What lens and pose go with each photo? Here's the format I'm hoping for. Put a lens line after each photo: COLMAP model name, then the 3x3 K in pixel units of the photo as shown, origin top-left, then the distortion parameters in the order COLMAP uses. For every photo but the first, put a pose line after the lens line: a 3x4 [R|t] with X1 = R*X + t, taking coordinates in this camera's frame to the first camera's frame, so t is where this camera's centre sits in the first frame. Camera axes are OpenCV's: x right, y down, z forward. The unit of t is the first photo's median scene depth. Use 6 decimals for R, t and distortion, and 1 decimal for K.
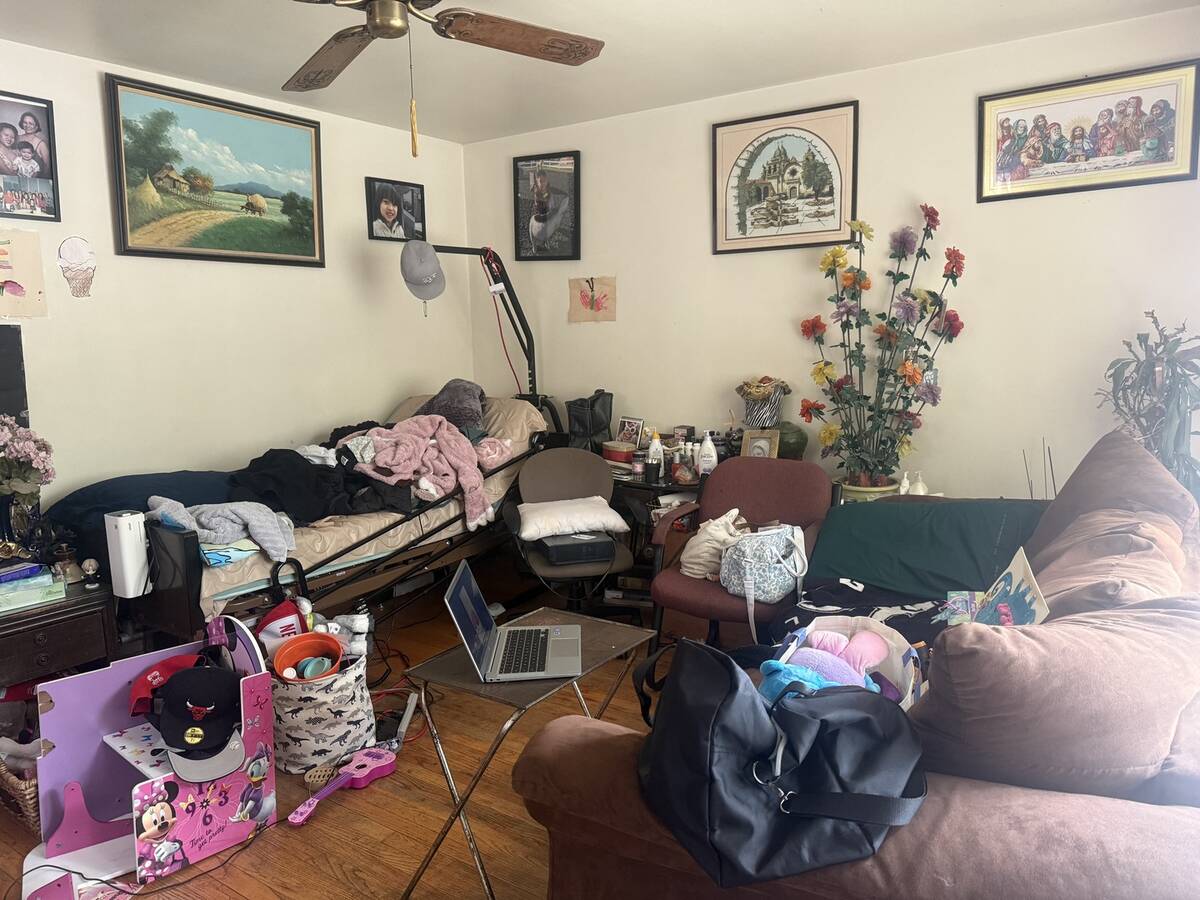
lens RADIAL K [[847.6, 0, 605.2], [0, 847.6, 459.6], [0, 0, 1]] dist [0.041126, -0.043444]
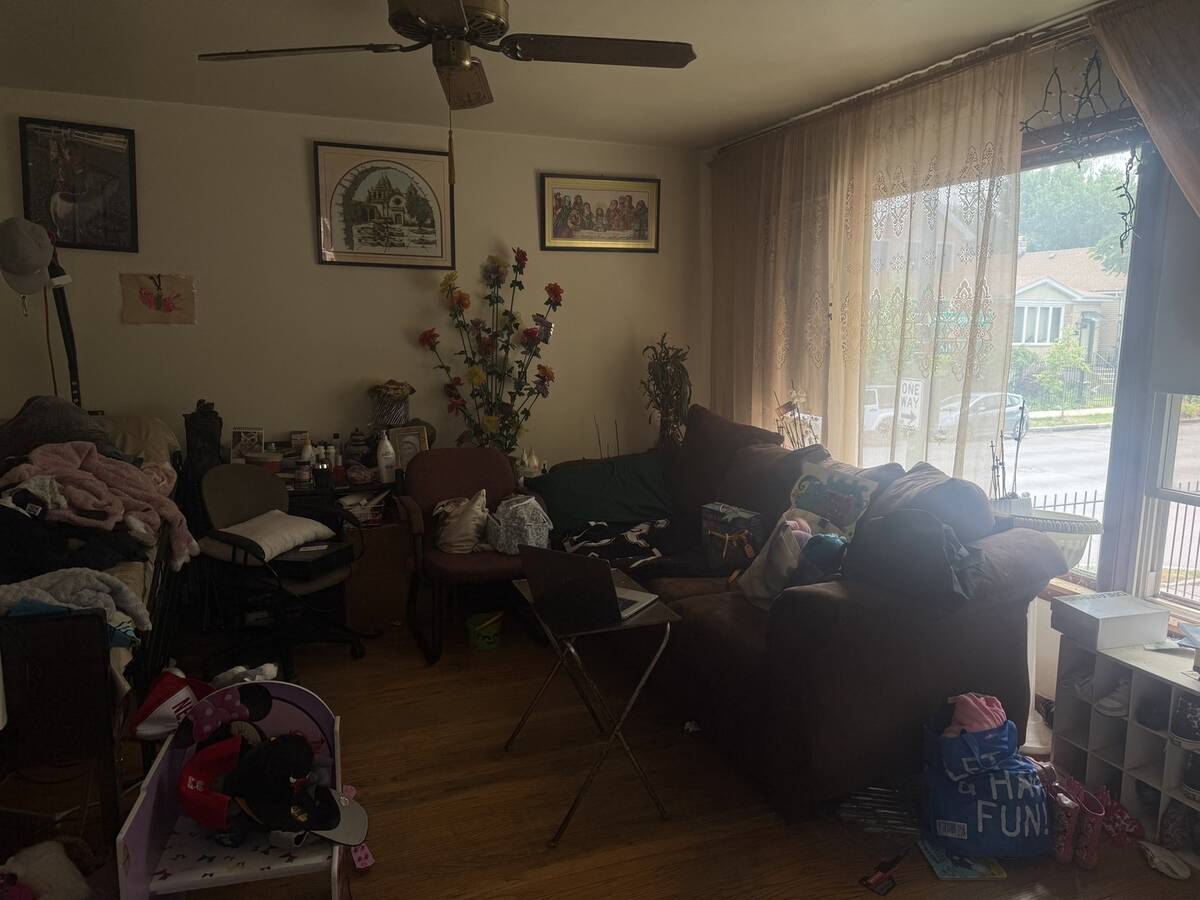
lens RADIAL K [[847.6, 0, 601.4], [0, 847.6, 448.9], [0, 0, 1]] dist [0.041126, -0.043444]
pose [[0.577379, -0.100190, 0.810306, -0.578864], [0.096887, 0.993838, 0.053846, -0.041380], [-0.810707, 0.047418, 0.583528, 0.124611]]
